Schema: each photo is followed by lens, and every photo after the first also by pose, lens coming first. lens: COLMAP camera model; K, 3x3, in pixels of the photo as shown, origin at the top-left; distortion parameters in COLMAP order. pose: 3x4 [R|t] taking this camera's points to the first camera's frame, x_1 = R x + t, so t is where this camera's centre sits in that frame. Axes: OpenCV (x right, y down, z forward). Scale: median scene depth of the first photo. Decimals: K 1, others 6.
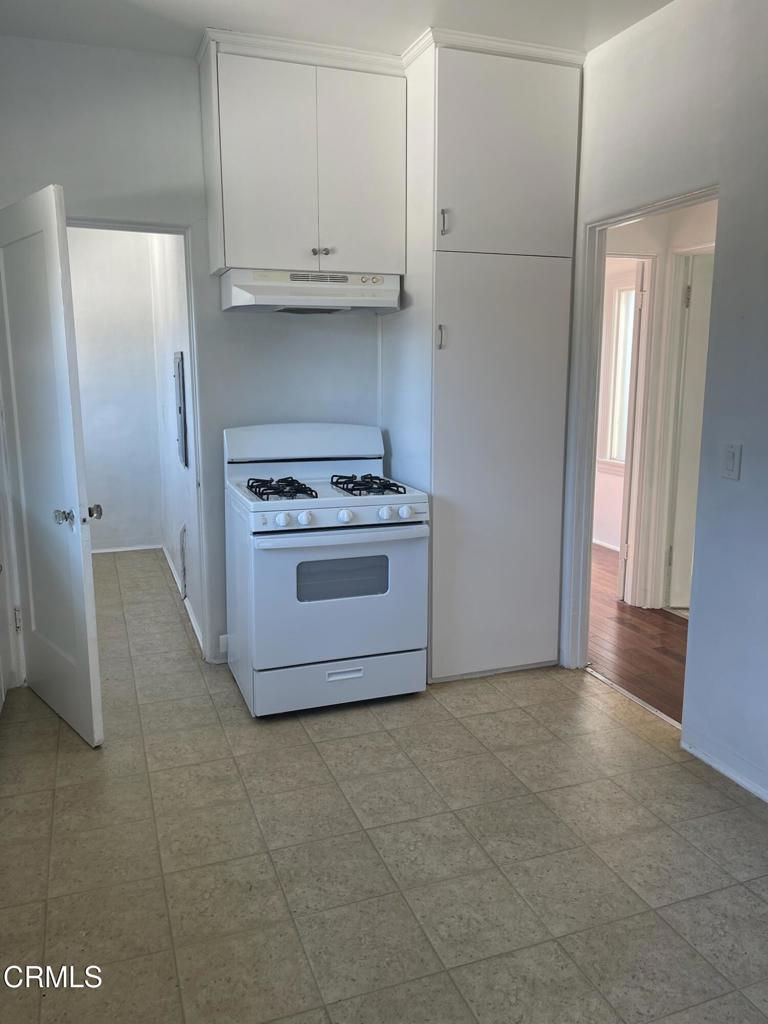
lens RADIAL K [[763.0, 0, 385.1], [0, 763.0, 515.3], [0, 0, 1]] dist [0.006209, -0.000233]
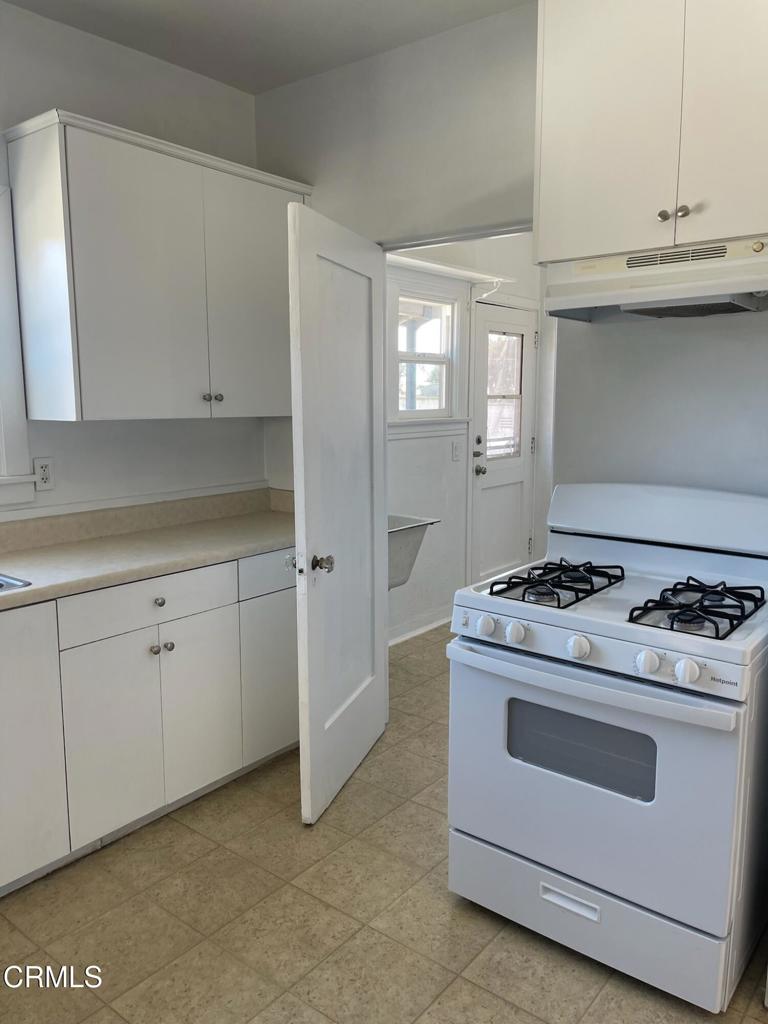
lens RADIAL K [[763.0, 0, 384.0], [0, 763.0, 504.9], [0, 0, 1]] dist [0.006209, -0.000233]
pose [[0.512315, 0.114944, -0.851071, 0.347117], [-0.155648, 0.987018, 0.039610, -0.103218], [0.844575, 0.112175, 0.523555, 0.510652]]
